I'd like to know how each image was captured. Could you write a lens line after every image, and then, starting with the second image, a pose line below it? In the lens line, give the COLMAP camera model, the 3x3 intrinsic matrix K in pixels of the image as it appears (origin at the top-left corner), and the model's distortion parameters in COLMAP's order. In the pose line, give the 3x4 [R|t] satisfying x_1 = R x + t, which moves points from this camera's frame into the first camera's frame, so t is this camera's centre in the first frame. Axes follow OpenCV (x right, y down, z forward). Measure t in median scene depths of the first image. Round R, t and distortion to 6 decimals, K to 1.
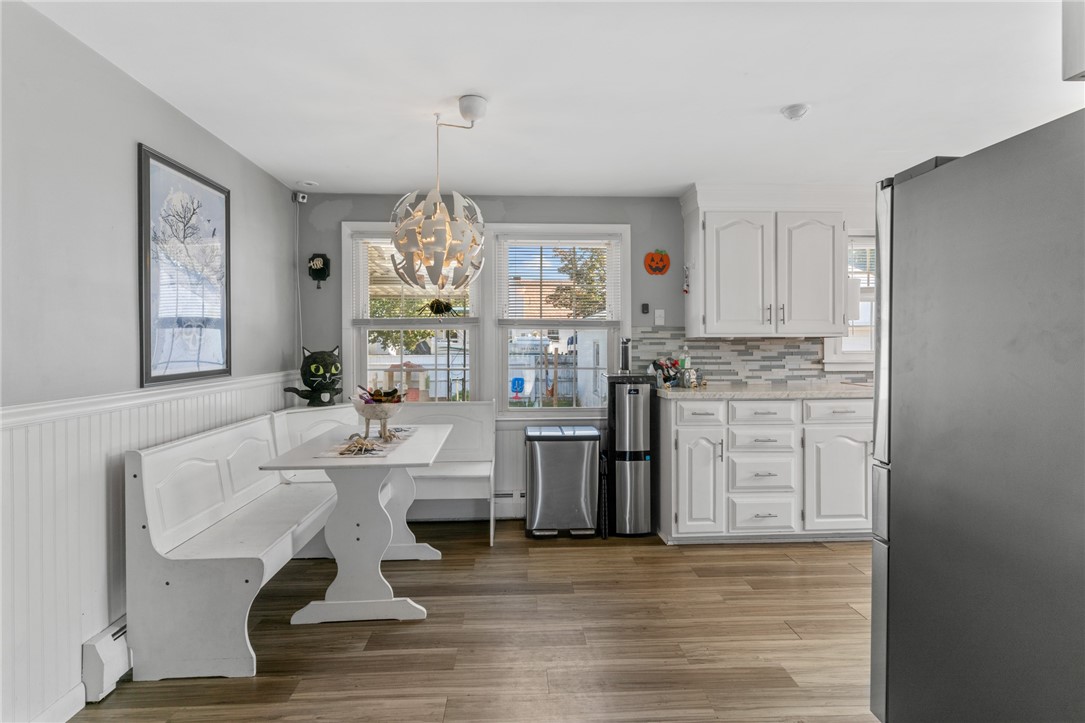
lens RADIAL K [[541.5, 0, 539.2], [0, 541.5, 343.2], [0, 0, 1]] dist [0.004179, 0.001412]
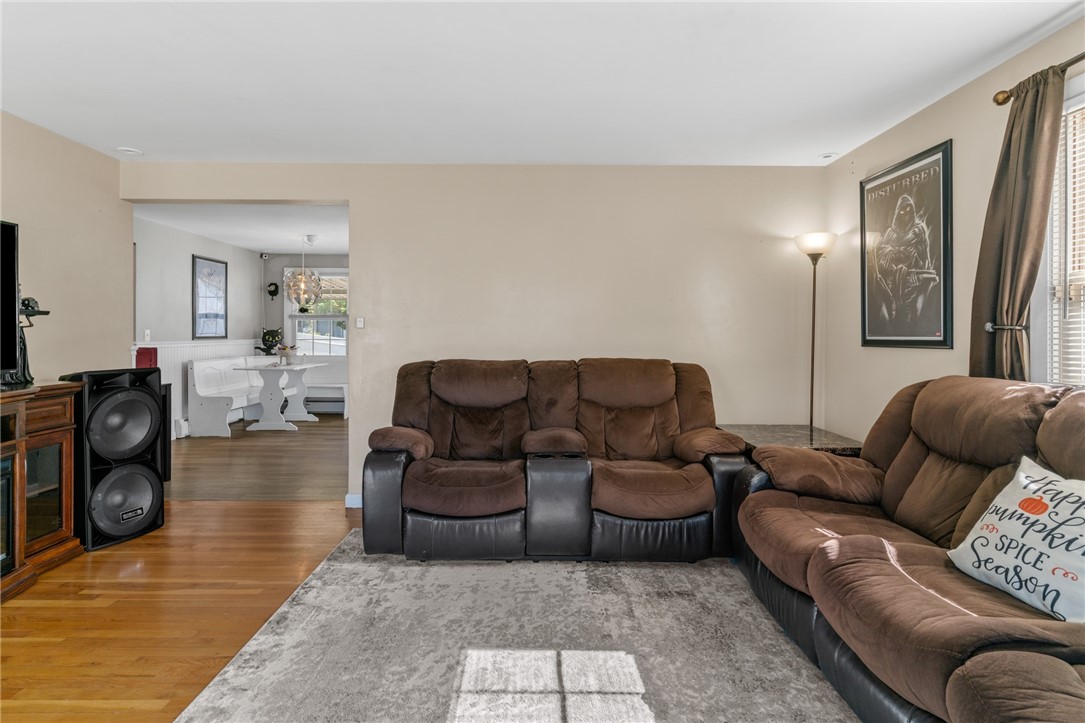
lens RADIAL K [[540.3, 0, 538.0], [0, 540.3, 333.3], [0, 0, 1]] dist [0.001933, 0.001118]
pose [[0.998995, 0.007761, -0.044134, 0.786746], [-0.007741, 0.999970, 0.000644, 0.020291], [0.044138, -0.000302, 0.999025, -1.149871]]
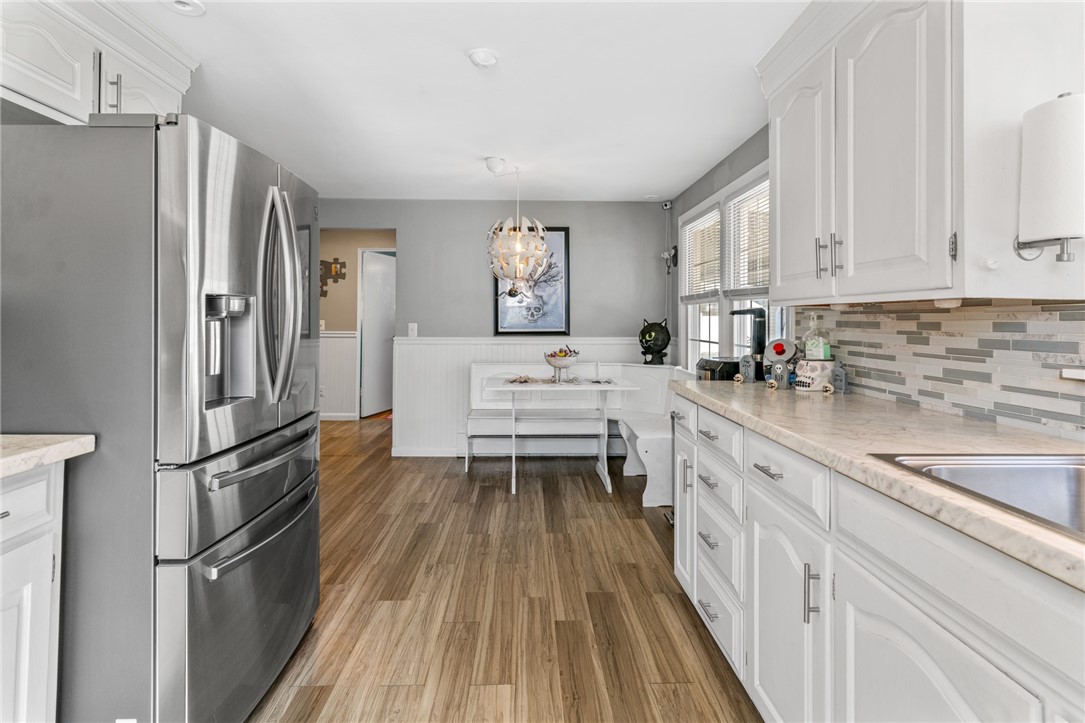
lens RADIAL K [[554.3, 0, 543.3], [0, 554.3, 313.7], [0, 0, 1]] dist [0.000193, -0.000147]
pose [[-0.019313, -0.004963, -0.999801, 1.007566], [-0.000730, 0.999987, -0.004950, 0.000139], [0.999813, 0.000634, -0.019317, 0.821041]]
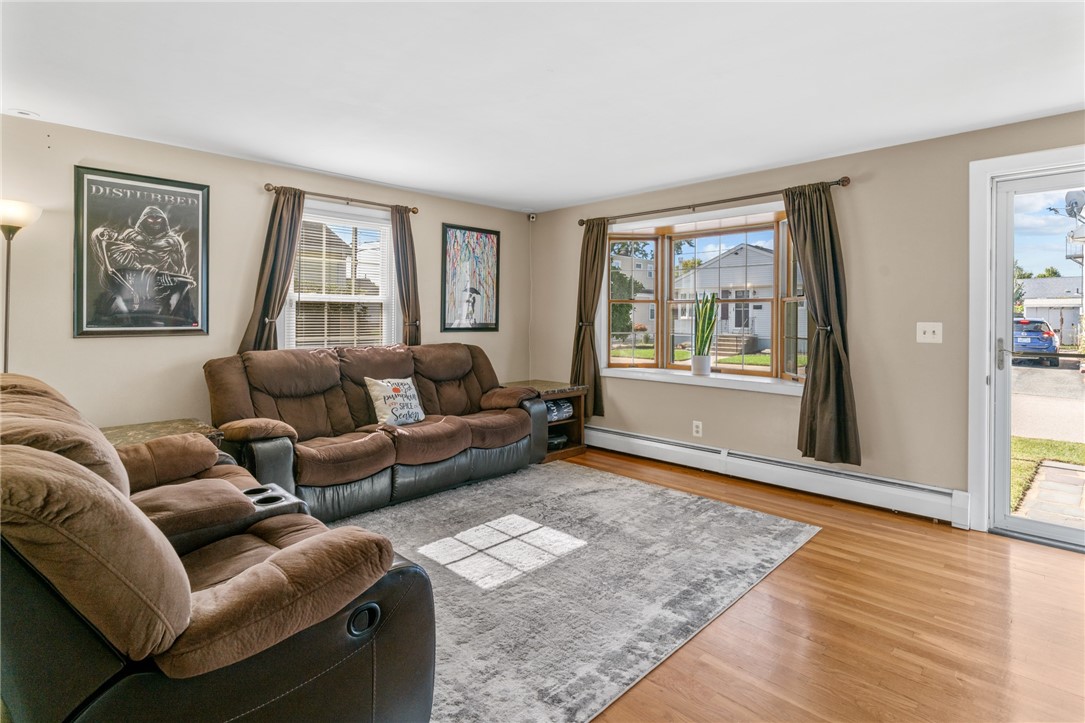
lens RADIAL K [[544.3, 0, 543.5], [0, 544.3, 313.9], [0, 0, 1]] dist [-0.000608, 0.000072]
pose [[-0.674560, 0.010630, 0.738144, 0.094059], [0.001815, 0.999917, -0.012741, 0.011153], [-0.738218, -0.007256, -0.674523, -0.125484]]
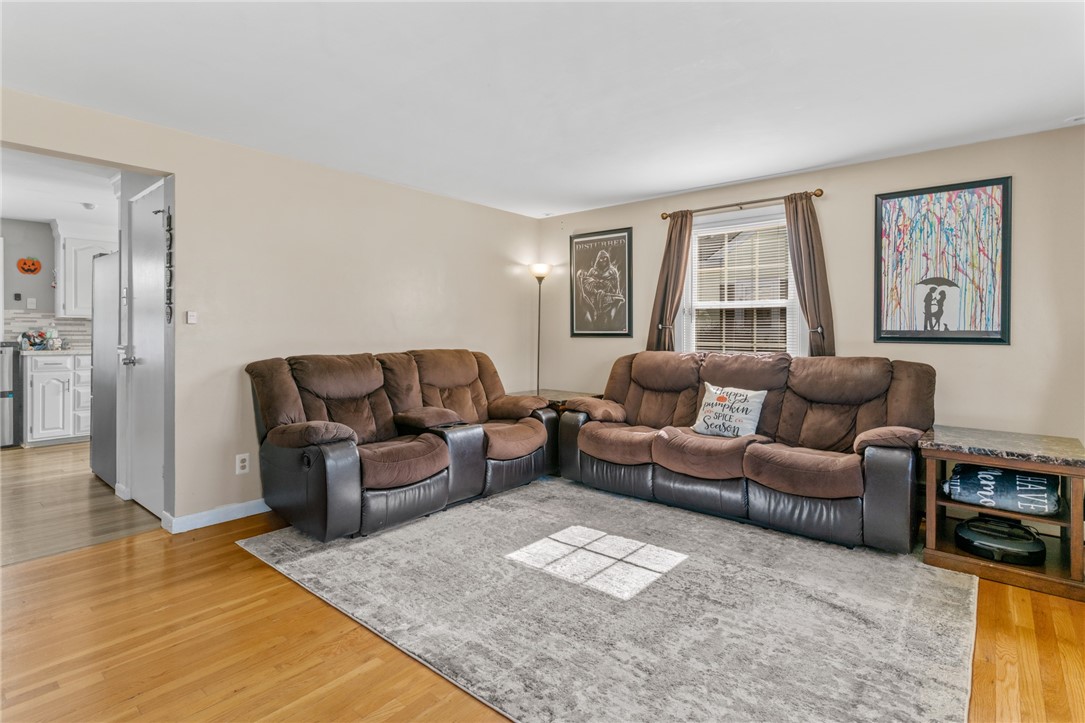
lens RADIAL K [[540.3, 0, 538.0], [0, 540.3, 333.3], [0, 0, 1]] dist [0.001933, 0.001118]
pose [[0.685050, 0.001251, 0.728495, 0.110711], [-0.005708, 0.999977, 0.003651, 0.023005], [-0.728474, -0.006660, 0.685041, -1.168518]]
